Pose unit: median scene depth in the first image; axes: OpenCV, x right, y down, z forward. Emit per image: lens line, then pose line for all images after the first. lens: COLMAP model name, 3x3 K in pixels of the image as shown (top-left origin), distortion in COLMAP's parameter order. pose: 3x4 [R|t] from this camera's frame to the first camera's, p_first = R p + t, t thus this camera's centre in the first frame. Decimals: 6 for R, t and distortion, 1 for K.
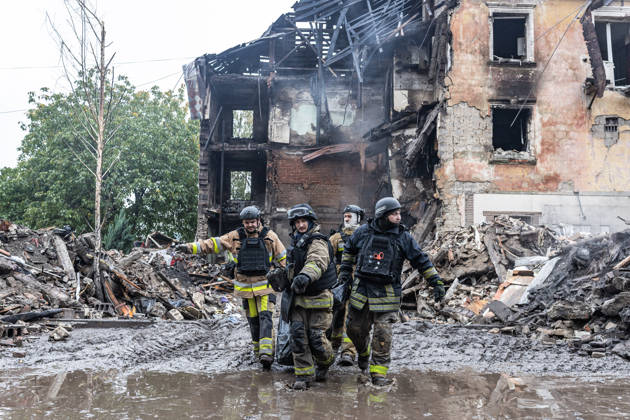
lens RADIAL K [[610.4, 0, 305.8], [0, 610.4, 209.2], [0, 0, 1]] dist [0.001968, -0.010806]
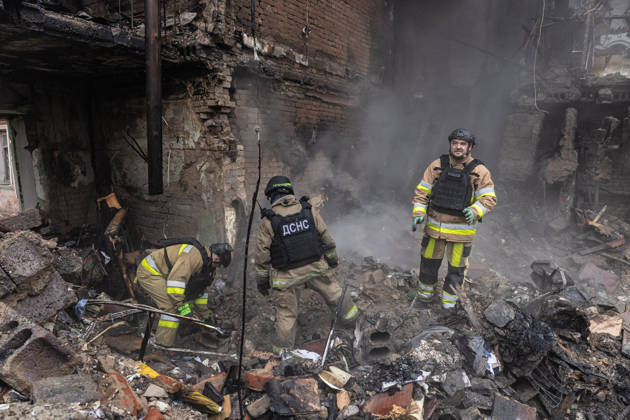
lens RADIAL K [[435.5, 0, 315.0], [0, 435.5, 210.0], [0, 0, 1]] dist [-0.001542, -0.004724]
pose [[0.522445, -0.128222, 0.842977, -0.305957], [-0.096124, 0.973470, 0.207645, 0.048266], [-0.847238, -0.189514, 0.496259, 1.231908]]
